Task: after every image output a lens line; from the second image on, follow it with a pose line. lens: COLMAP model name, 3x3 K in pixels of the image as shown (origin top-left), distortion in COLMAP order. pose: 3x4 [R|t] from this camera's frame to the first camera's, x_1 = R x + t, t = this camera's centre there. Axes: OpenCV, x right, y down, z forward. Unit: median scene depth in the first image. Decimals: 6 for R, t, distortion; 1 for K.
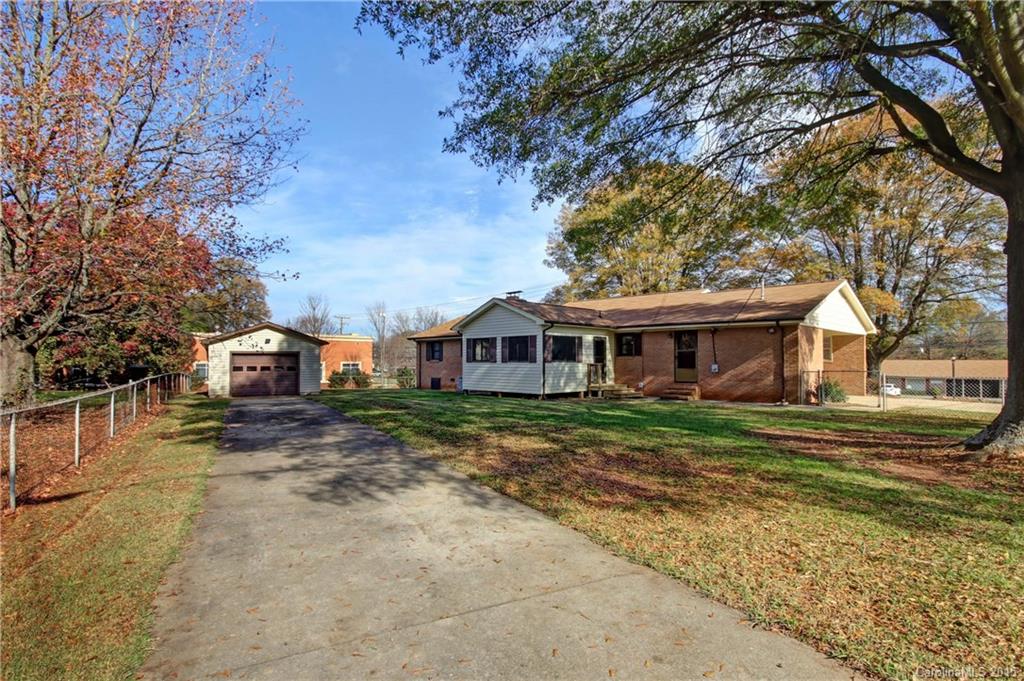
lens RADIAL K [[514.9, 0, 486.4], [0, 514.9, 339.5], [0, 0, 1]] dist [0.002443, -0.001053]
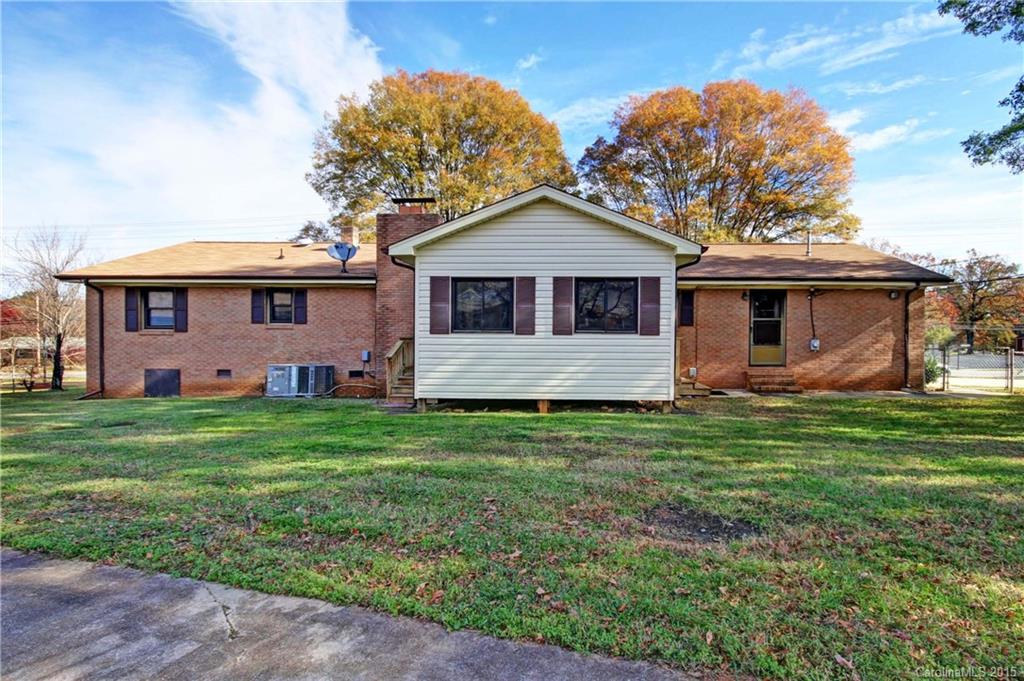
lens RADIAL K [[514.9, 0, 486.4], [0, 514.9, 339.5], [0, 0, 1]] dist [0.002443, -0.001053]
pose [[0.689148, 0.000957, 0.724620, -0.310742], [-0.034989, 0.998877, 0.031956, 0.033807], [-0.723775, -0.047376, 0.688407, 0.676195]]
